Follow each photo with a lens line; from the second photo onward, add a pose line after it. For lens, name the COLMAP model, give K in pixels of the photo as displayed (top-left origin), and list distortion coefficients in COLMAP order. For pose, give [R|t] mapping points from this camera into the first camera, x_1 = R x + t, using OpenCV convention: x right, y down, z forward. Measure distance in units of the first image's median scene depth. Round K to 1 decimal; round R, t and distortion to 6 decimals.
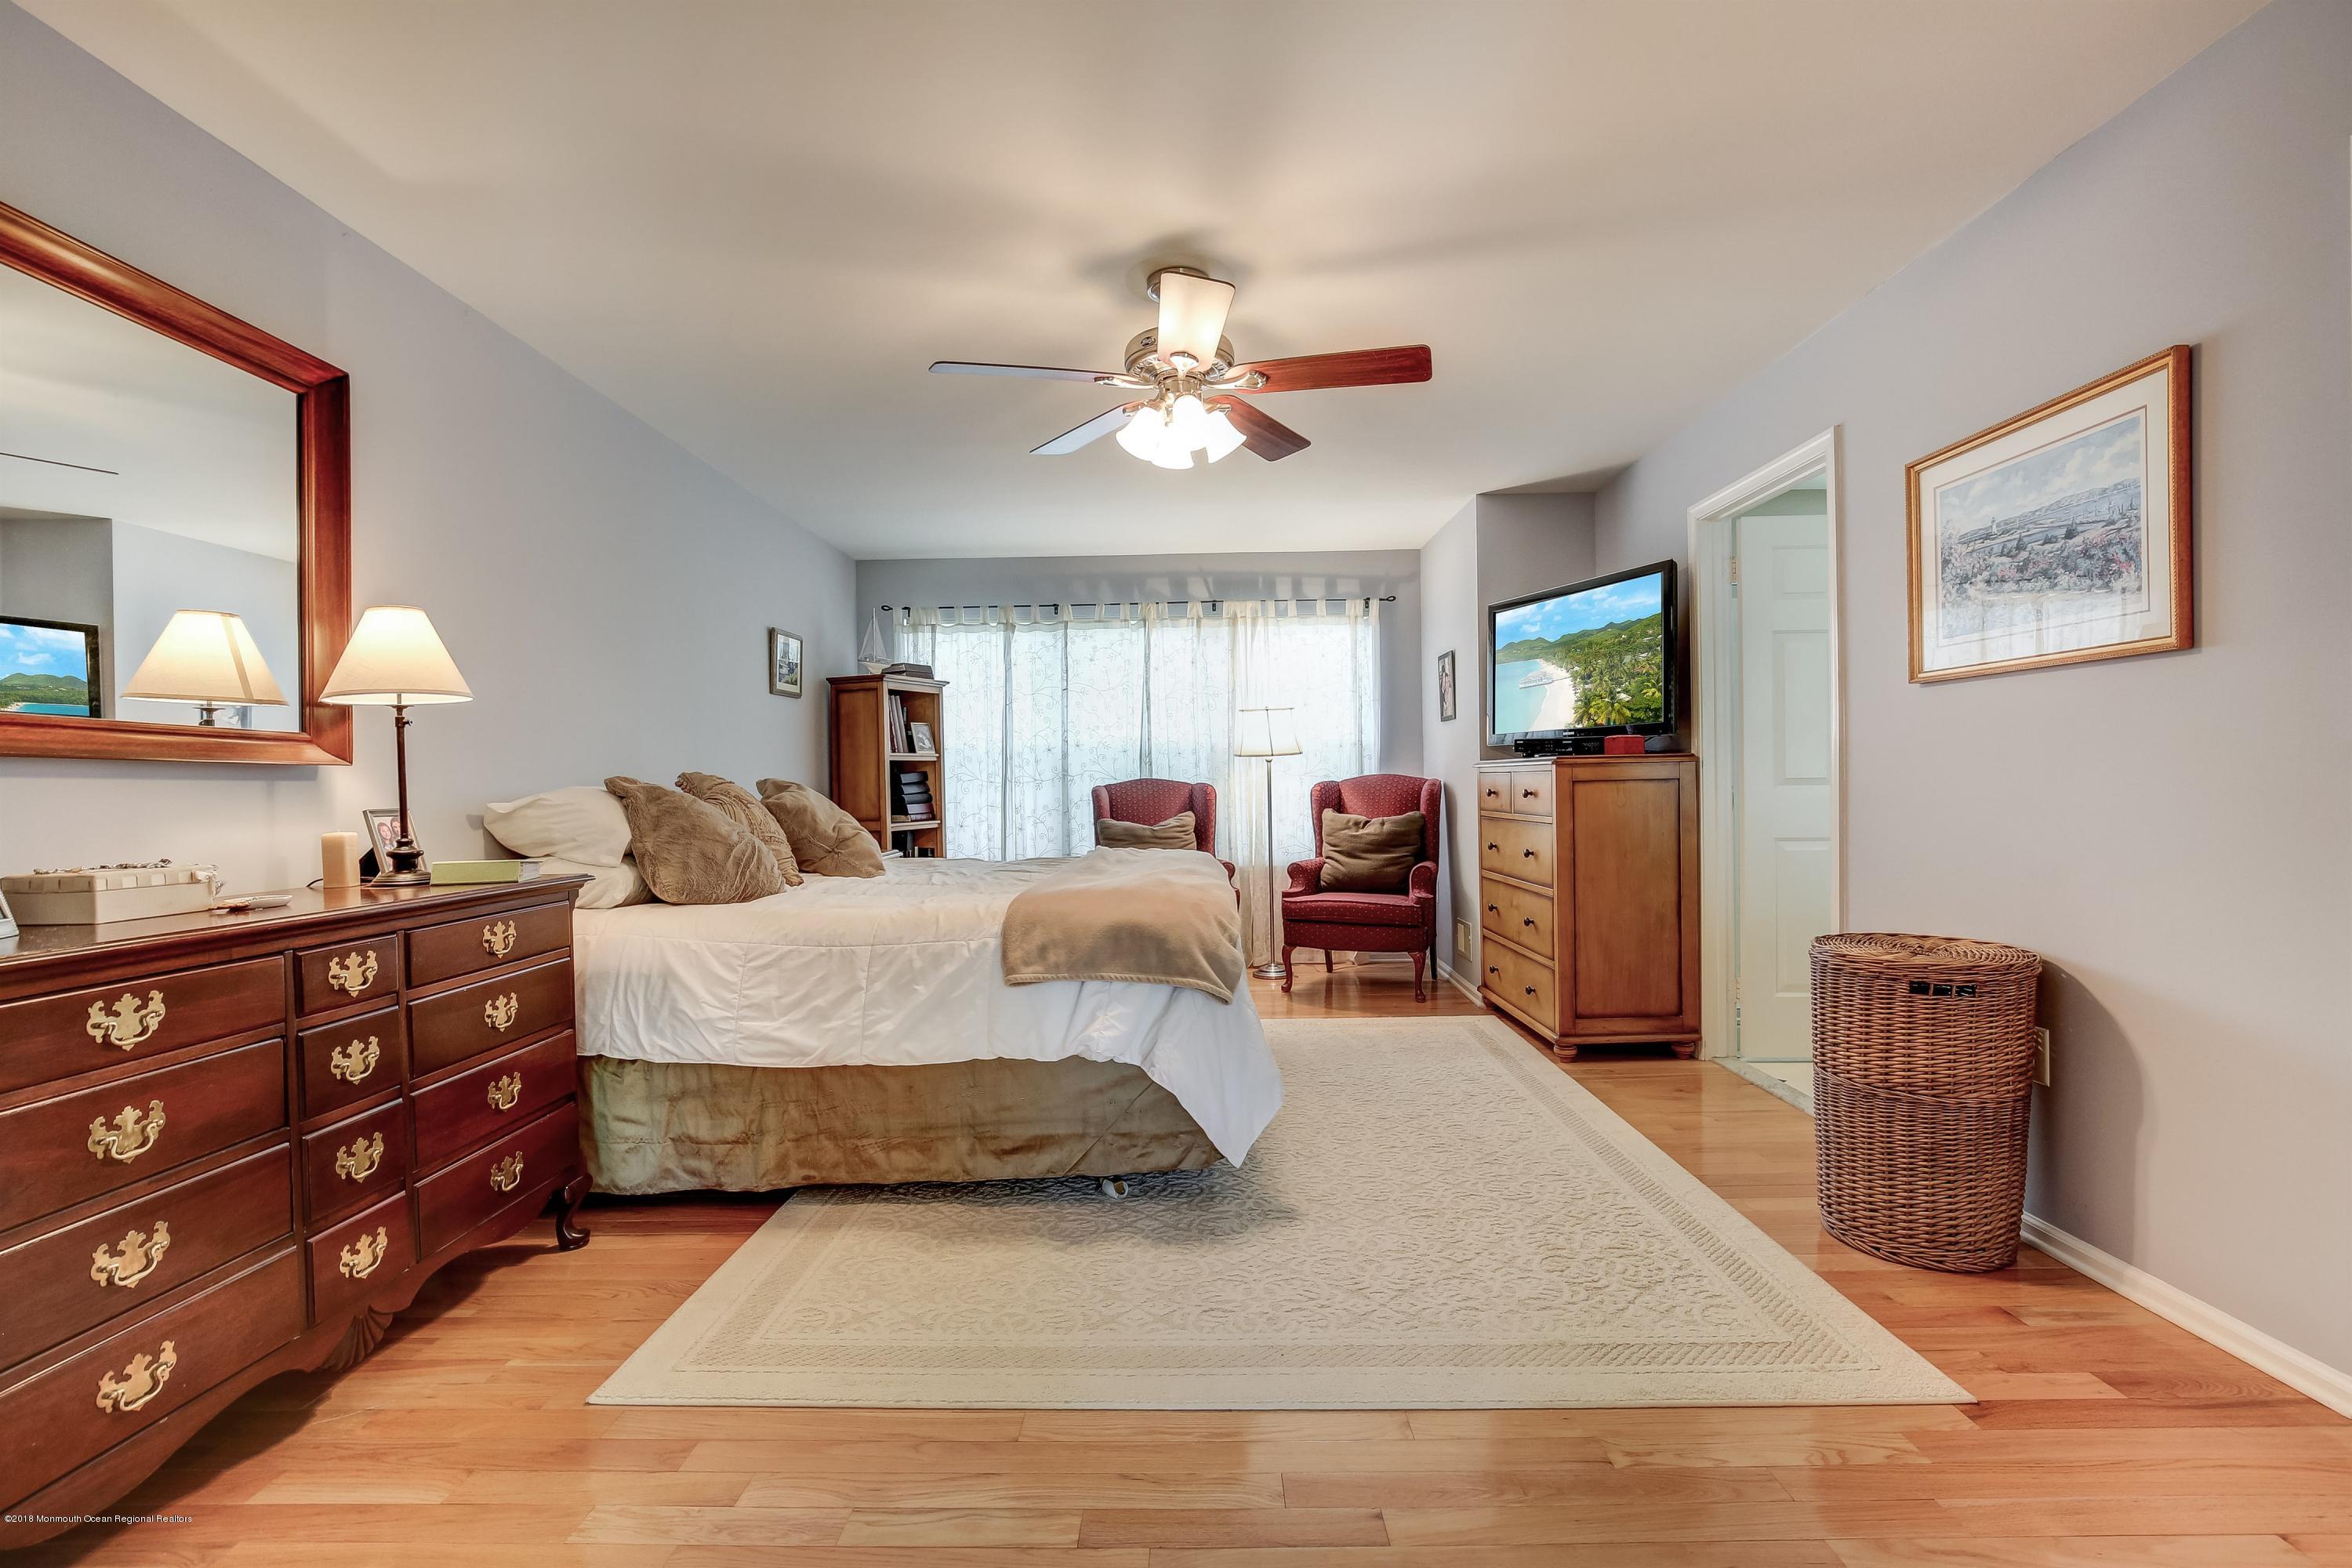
lens RADIAL K [[1071.9, 0, 1166.6], [0, 1071.9, 786.7], [0, 0, 1]] dist [-0.023152, 0.002745]
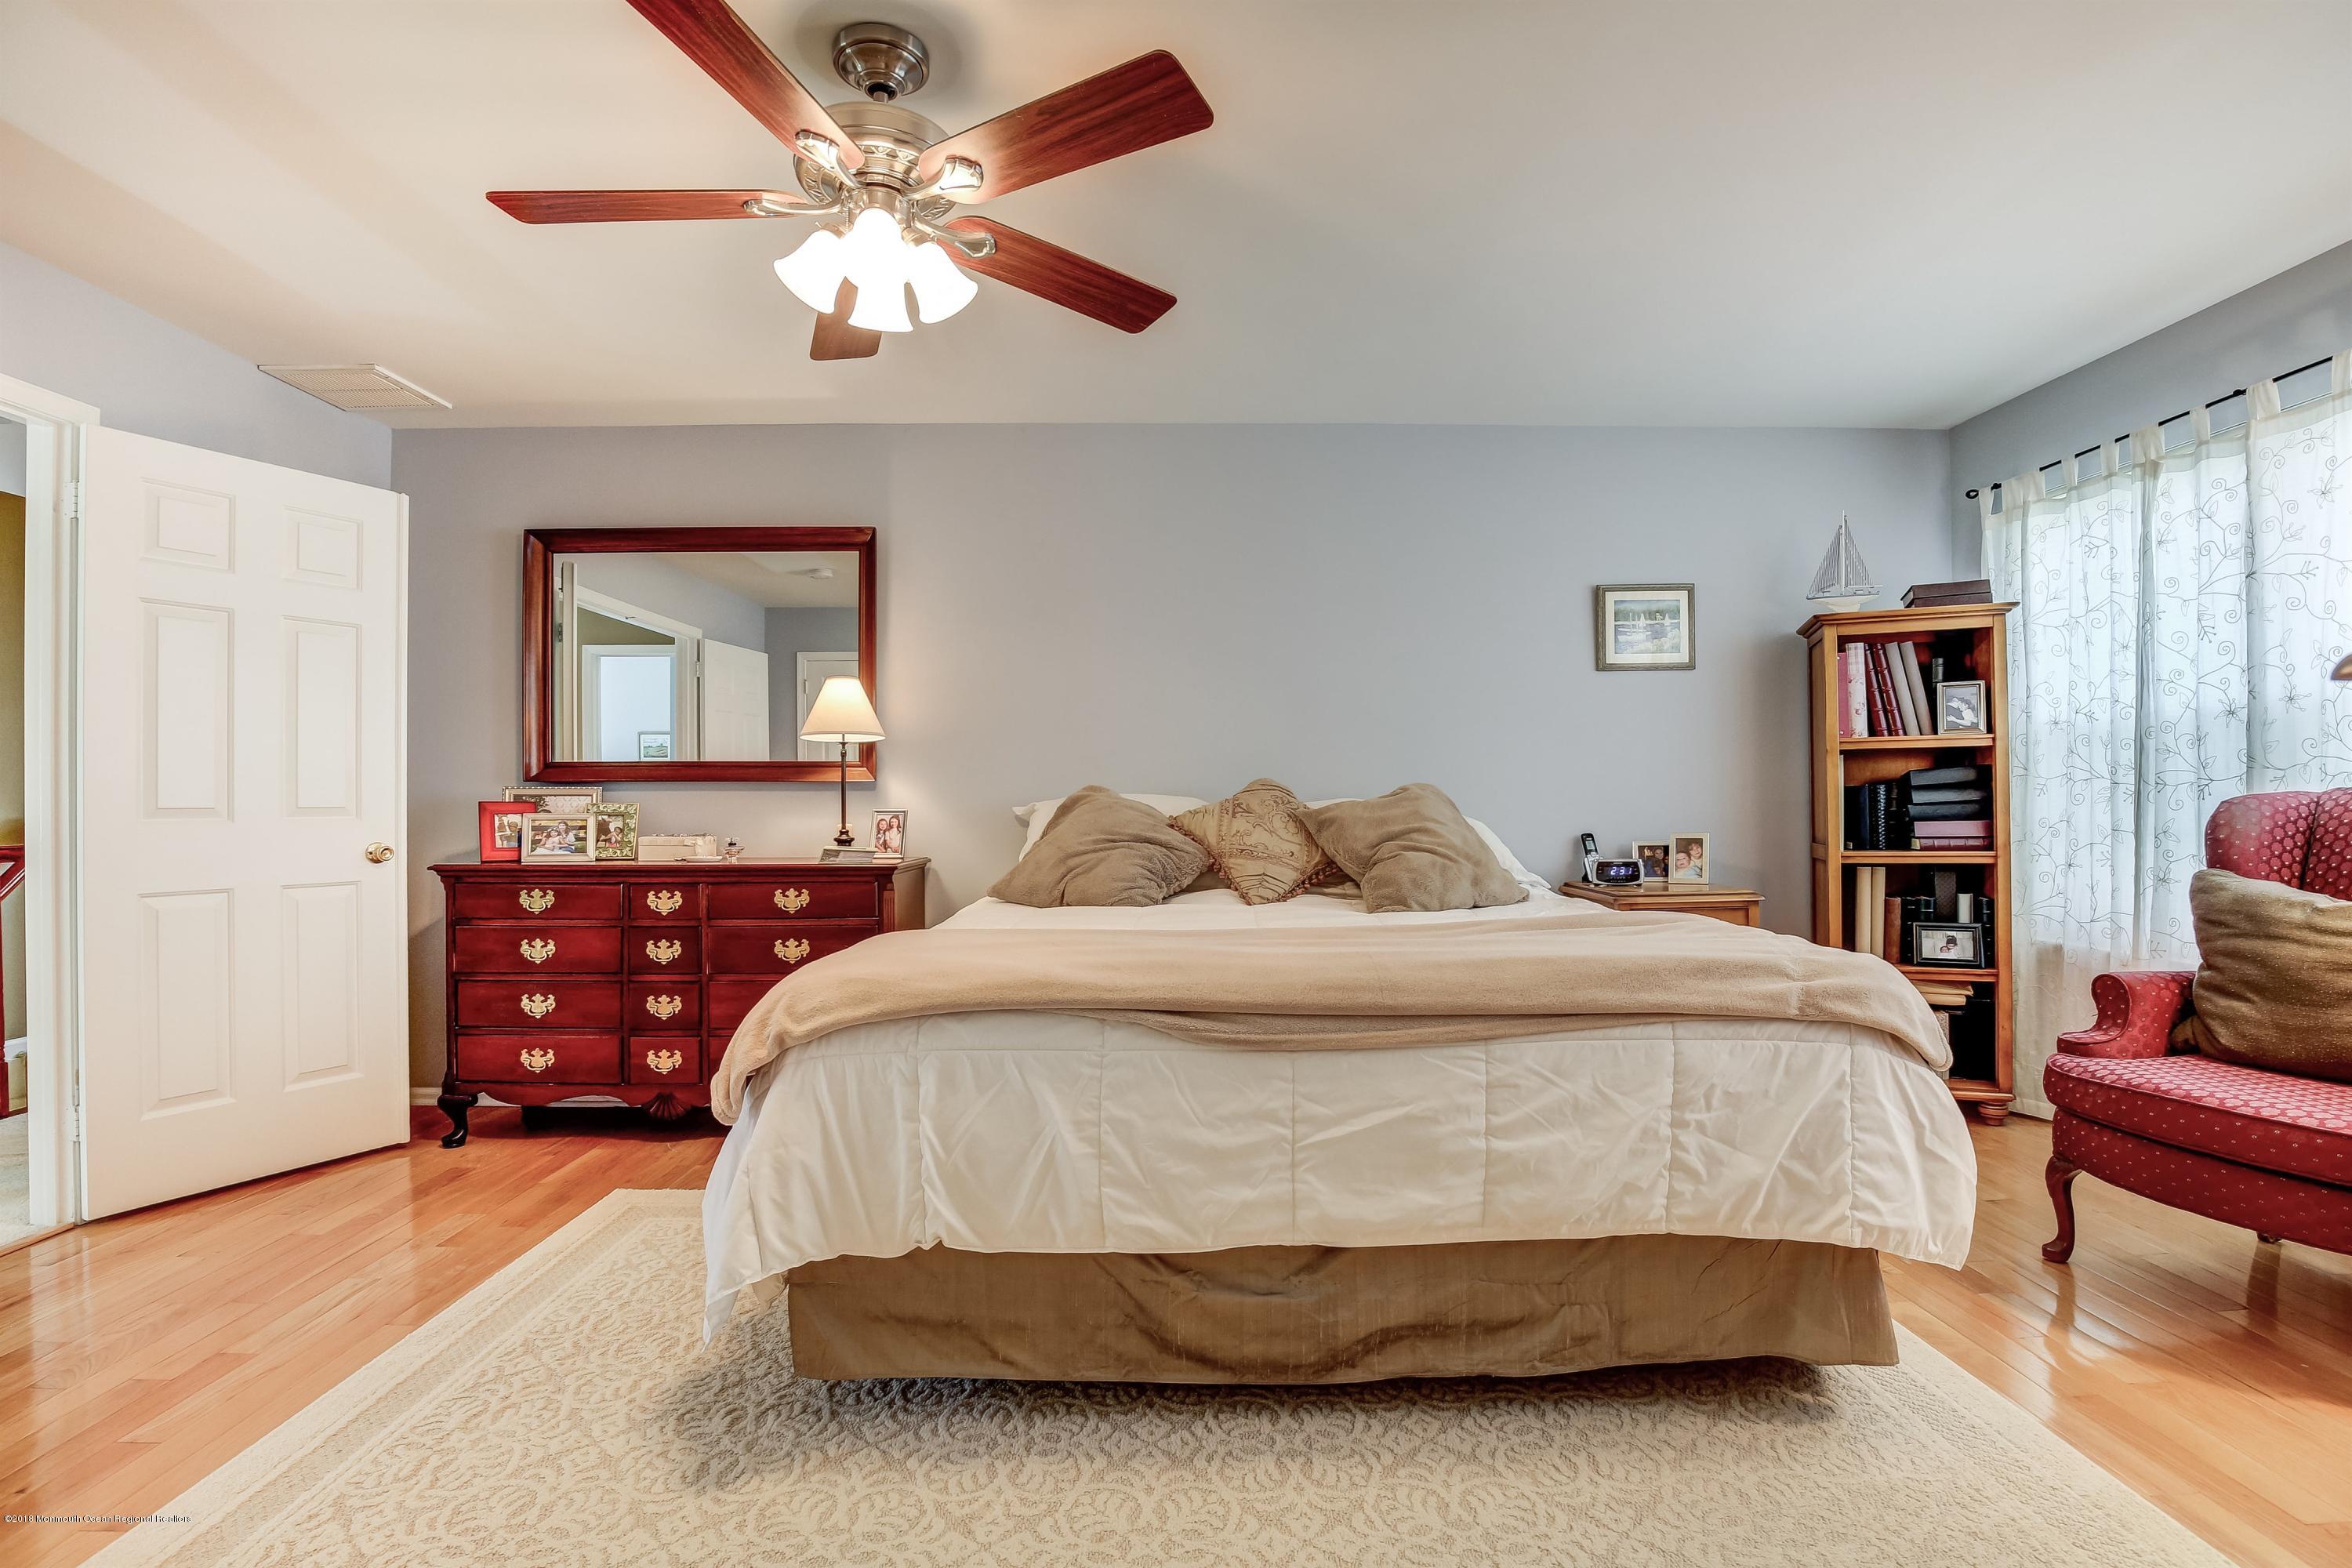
lens RADIAL K [[1071.9, 0, 1168.4], [0, 1071.9, 792.9], [0, 0, 1]] dist [-0.023152, 0.002745]
pose [[0.048157, 0.013496, -0.998749, 0.802728], [0.004624, 0.999895, 0.013734, -0.021273], [0.998829, -0.005280, 0.048089, 1.322146]]
